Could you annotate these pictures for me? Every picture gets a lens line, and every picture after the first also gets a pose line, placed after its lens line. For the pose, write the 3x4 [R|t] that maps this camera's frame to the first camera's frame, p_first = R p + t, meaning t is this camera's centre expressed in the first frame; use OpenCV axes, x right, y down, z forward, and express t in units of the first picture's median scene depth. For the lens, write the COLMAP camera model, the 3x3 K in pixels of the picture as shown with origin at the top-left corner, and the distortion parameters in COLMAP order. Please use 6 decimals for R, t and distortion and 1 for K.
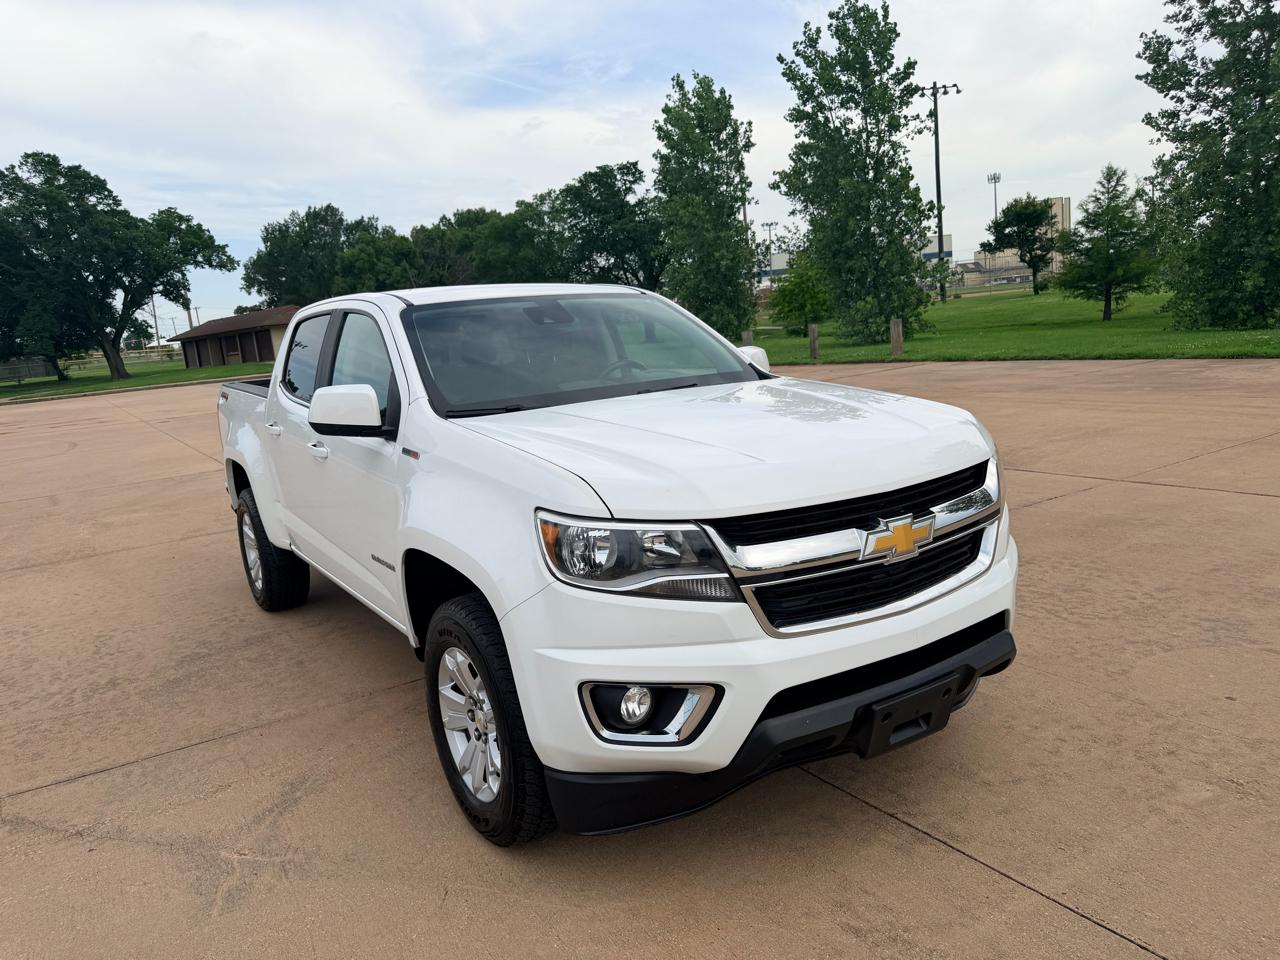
lens RADIAL K [[909.5, 0, 632.9], [0, 909.5, 477.0], [0, 0, 1]] dist [0.032370, -0.043181]
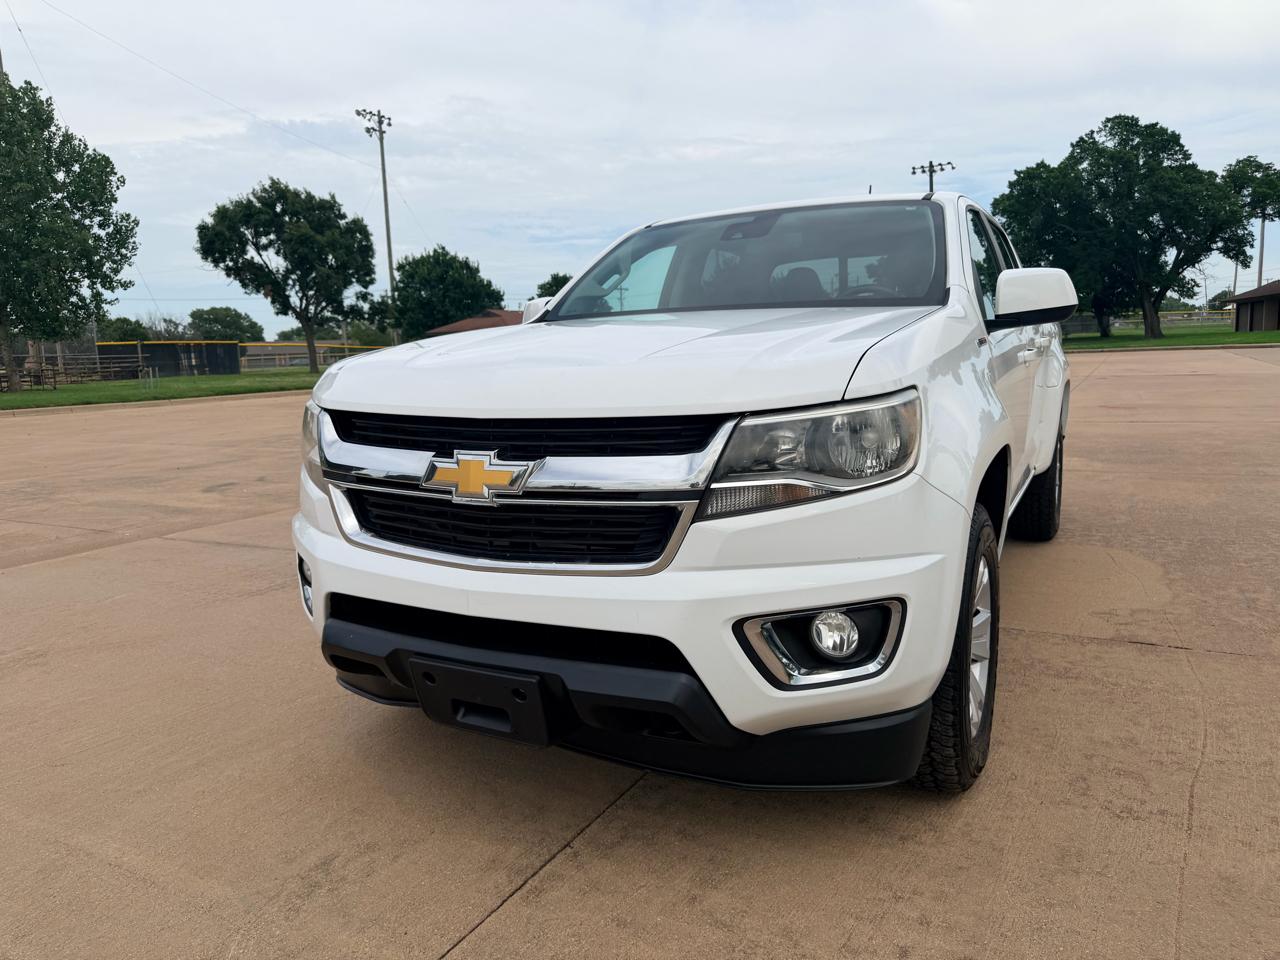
lens RADIAL K [[909.5, 0, 640.1], [0, 909.5, 478.0], [0, 0, 1]] dist [0.032370, -0.043181]
pose [[0.489778, 0.190331, -0.850818, 0.098441], [-0.154483, 0.979384, 0.130163, -0.005550], [0.858052, 0.067686, 0.509083, 0.067426]]
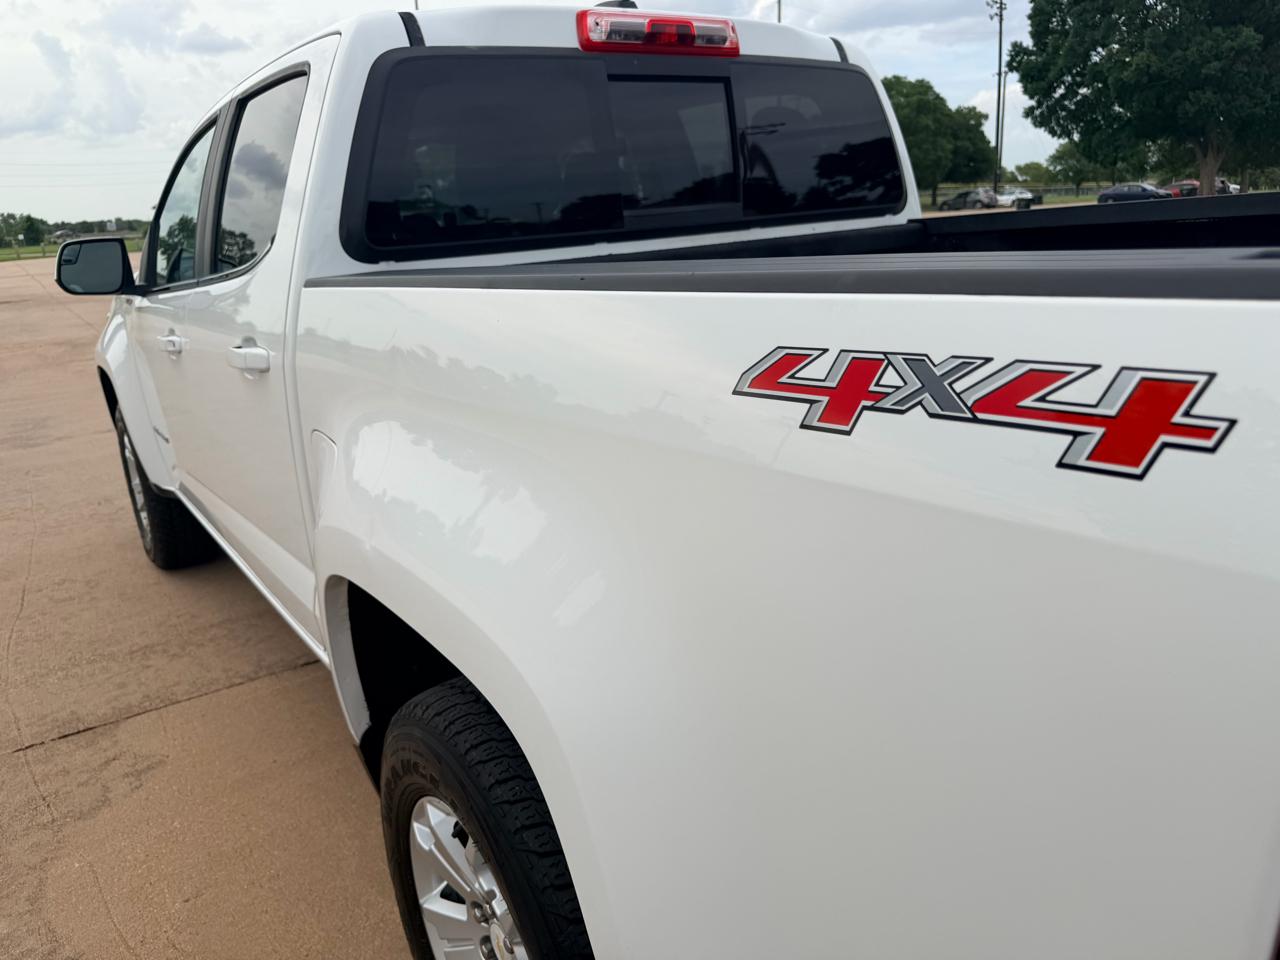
lens RADIAL K [[909.5, 0, 632.8], [0, 909.5, 491.9], [0, 0, 1]] dist [0.032370, -0.043181]
pose [[-0.989290, 0.145315, 0.013745, -0.043413], [0.135848, 0.882190, 0.450873, -0.038235], [0.053393, 0.447911, -0.892482, 0.285312]]
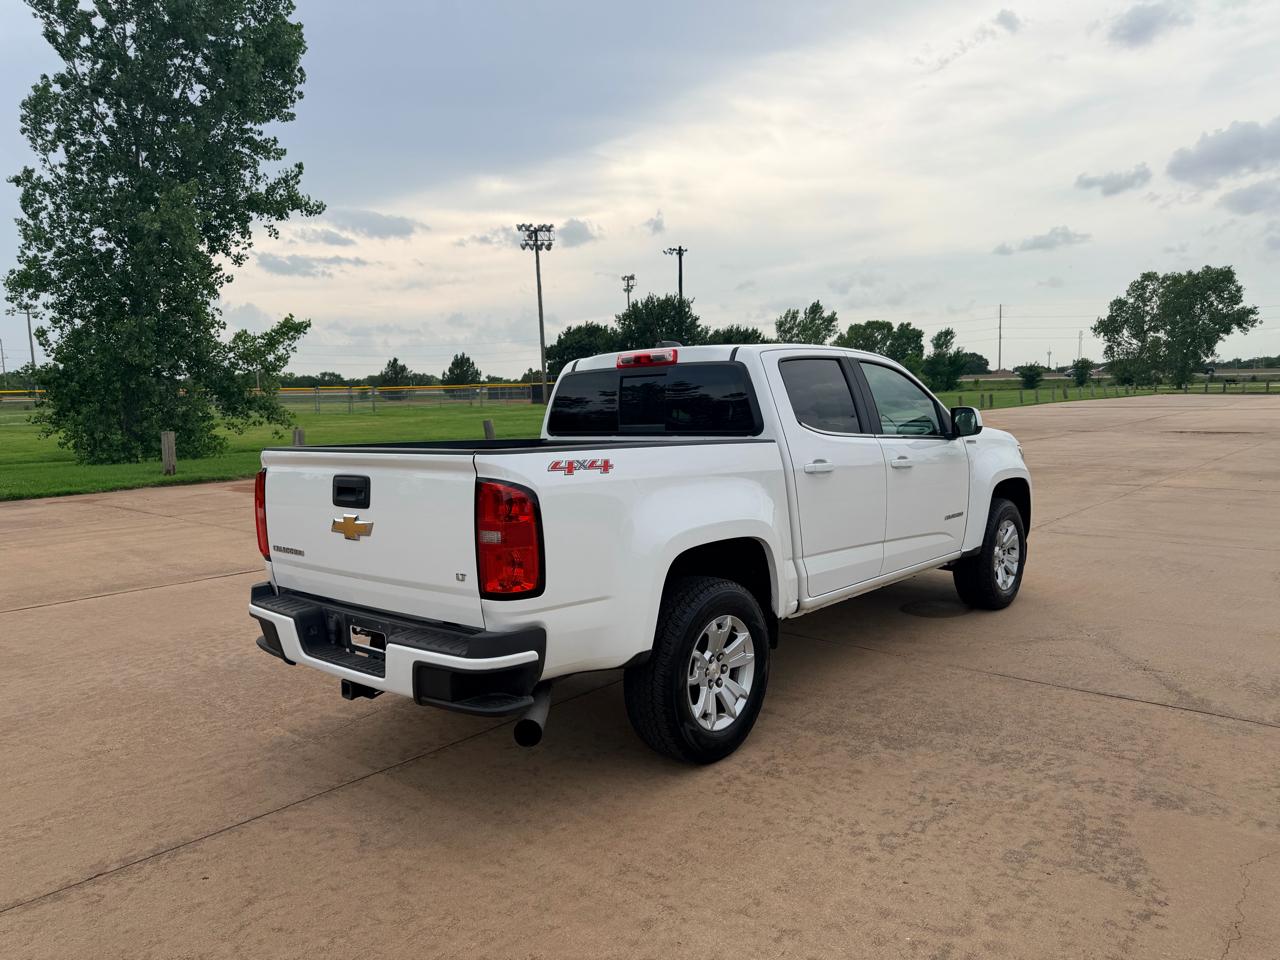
lens RADIAL K [[909.5, 0, 641.1], [0, 909.5, 491.0], [0, 0, 1]] dist [0.032370, -0.043181]
pose [[-0.267615, -0.009537, 0.963479, -0.226040], [0.208630, 0.975655, 0.067606, -0.023787], [-0.940668, 0.219103, -0.259110, 0.257726]]
